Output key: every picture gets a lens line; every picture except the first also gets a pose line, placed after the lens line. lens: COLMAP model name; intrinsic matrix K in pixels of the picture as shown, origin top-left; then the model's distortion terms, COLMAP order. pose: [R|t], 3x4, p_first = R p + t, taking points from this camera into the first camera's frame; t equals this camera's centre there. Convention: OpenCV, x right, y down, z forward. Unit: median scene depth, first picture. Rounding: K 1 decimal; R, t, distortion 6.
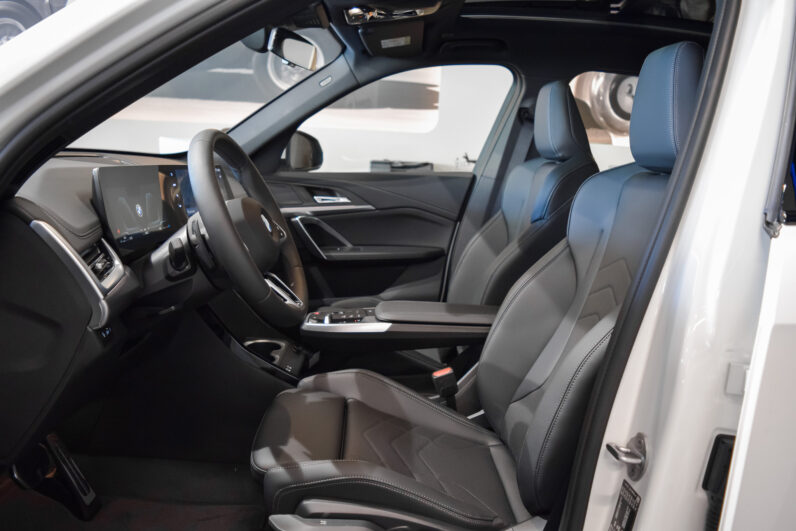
lens RADIAL K [[616.4, 0, 398.0], [0, 616.4, 265.5], [0, 0, 1]] dist [-0.104287, 0.029841]
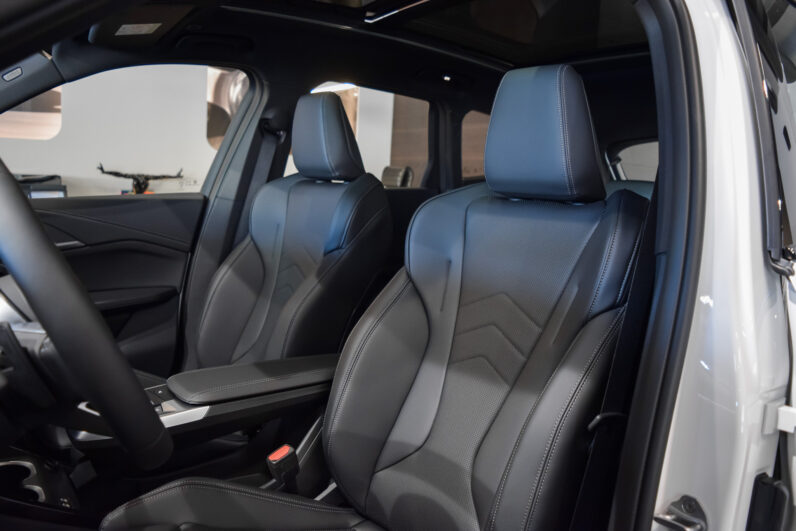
lens RADIAL K [[616.4, 0, 398.0], [0, 616.4, 265.5], [0, 0, 1]] dist [-0.104287, 0.029841]
pose [[0.810610, -0.090026, 0.578626, -0.164845], [0.094985, 0.995240, 0.021778, -0.049030], [-0.577832, 0.037307, 0.815302, 0.180569]]
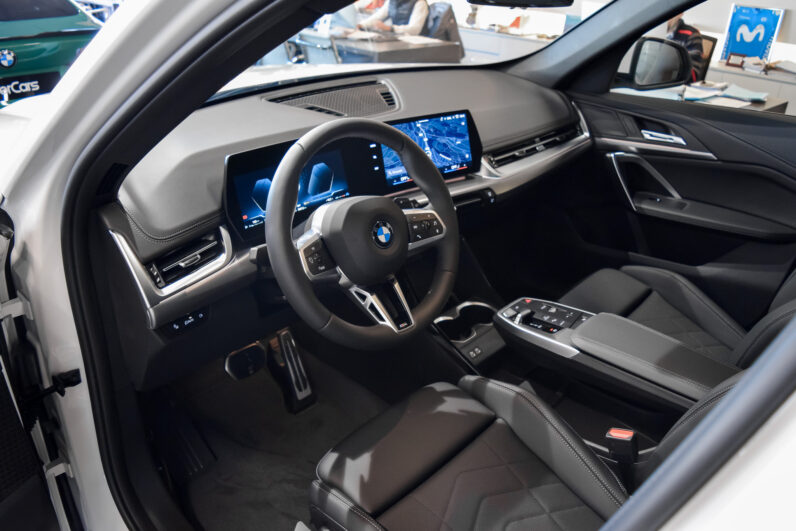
lens RADIAL K [[616.4, 0, 398.0], [0, 616.4, 265.5], [0, 0, 1]] dist [-0.104287, 0.029841]
pose [[0.707509, 0.295894, -0.641777, 0.208792], [-0.113312, 0.943875, 0.310260, -0.162245], [0.697561, -0.146790, 0.701328, 0.203701]]
